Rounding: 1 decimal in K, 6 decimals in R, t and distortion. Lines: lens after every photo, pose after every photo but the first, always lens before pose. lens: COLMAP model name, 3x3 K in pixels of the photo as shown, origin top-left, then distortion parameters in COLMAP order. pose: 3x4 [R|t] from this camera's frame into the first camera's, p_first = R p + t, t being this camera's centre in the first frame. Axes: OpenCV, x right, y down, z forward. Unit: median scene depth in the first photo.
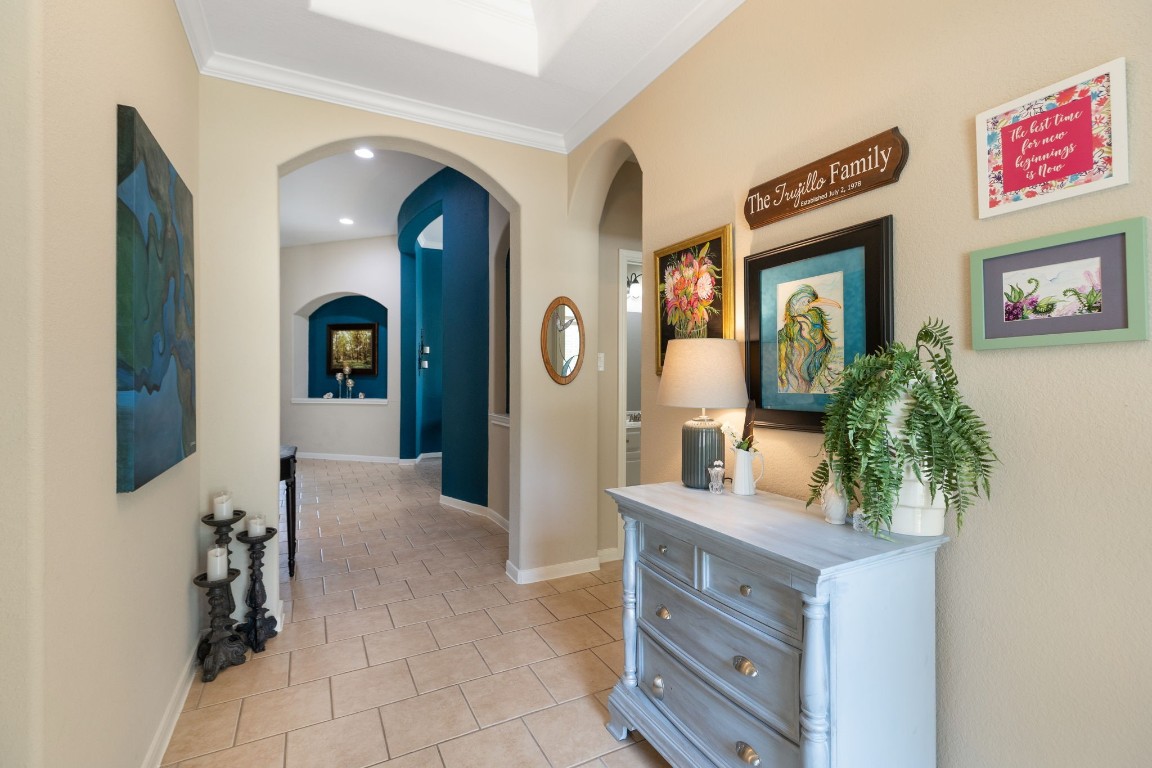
lens RADIAL K [[520.2, 0, 577.1], [0, 520.2, 377.4], [0, 0, 1]] dist [-0.003627, -0.000152]
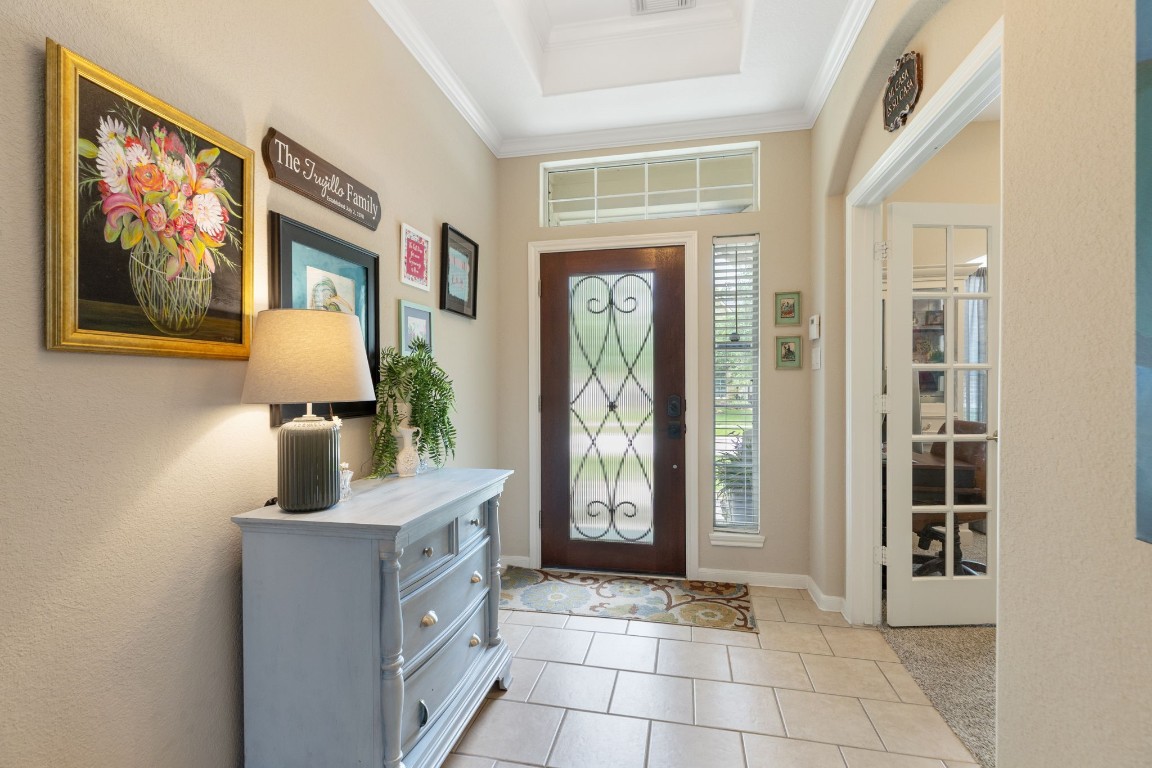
lens RADIAL K [[520.2, 0, 575.7], [0, 520.2, 385.4], [0, 0, 1]] dist [-0.003627, -0.000152]
pose [[-0.771789, -0.001926, 0.635876, -0.509273], [-0.004325, 0.999988, -0.002220, 0.029322], [-0.635864, -0.004464, -0.771788, 1.267333]]
